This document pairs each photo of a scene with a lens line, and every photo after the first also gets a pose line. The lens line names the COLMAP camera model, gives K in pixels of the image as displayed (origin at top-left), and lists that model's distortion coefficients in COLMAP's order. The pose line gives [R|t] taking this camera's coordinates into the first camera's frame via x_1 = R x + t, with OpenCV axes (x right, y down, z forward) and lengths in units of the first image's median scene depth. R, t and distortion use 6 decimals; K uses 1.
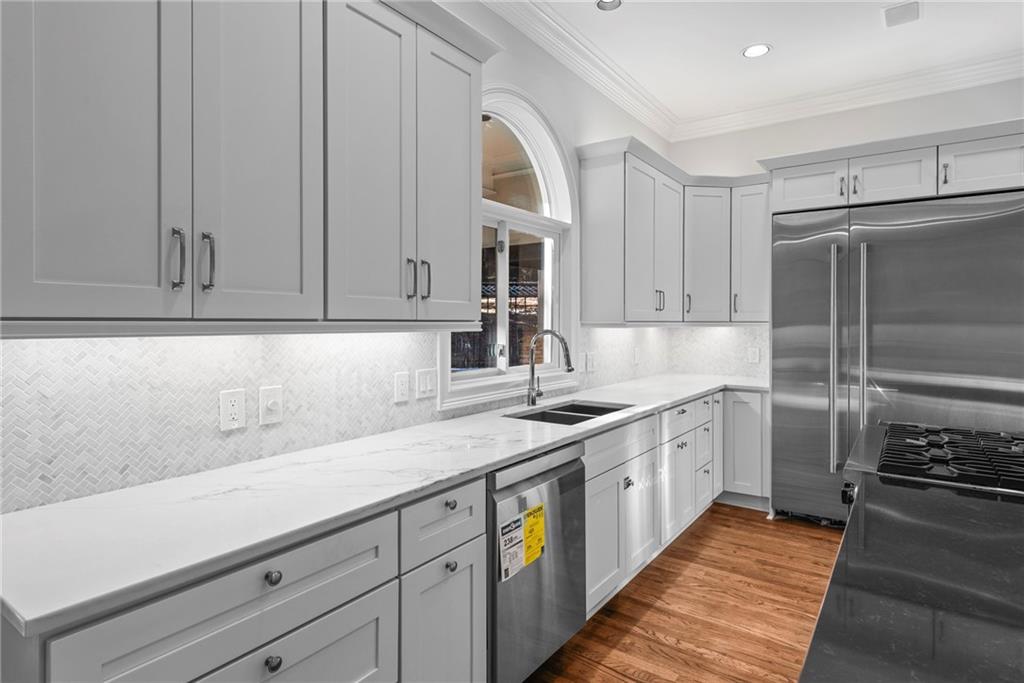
lens RADIAL K [[557.0, 0, 508.5], [0, 557.0, 322.3], [0, 0, 1]] dist [0.009502, -0.000886]
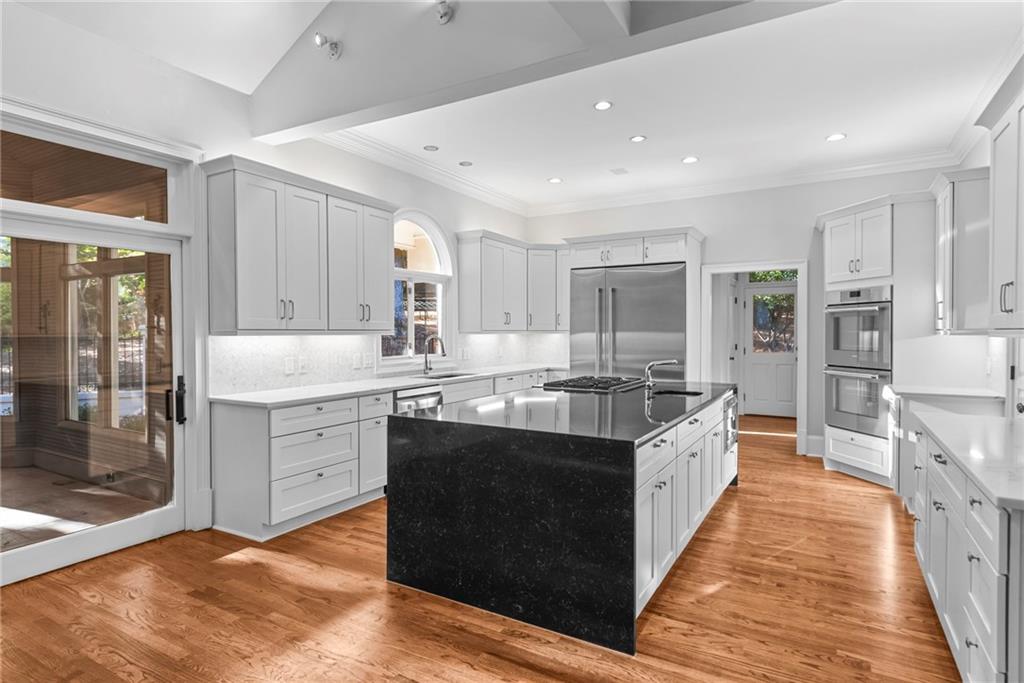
lens RADIAL K [[551.2, 0, 509.2], [0, 551.2, 341.0], [0, 0, 1]] dist [0.026566, -0.016658]
pose [[0.995576, -0.005241, 0.093808, 0.142705], [0.003890, 0.999886, 0.014581, 0.007012], [-0.093874, -0.014152, 0.995483, -0.871681]]
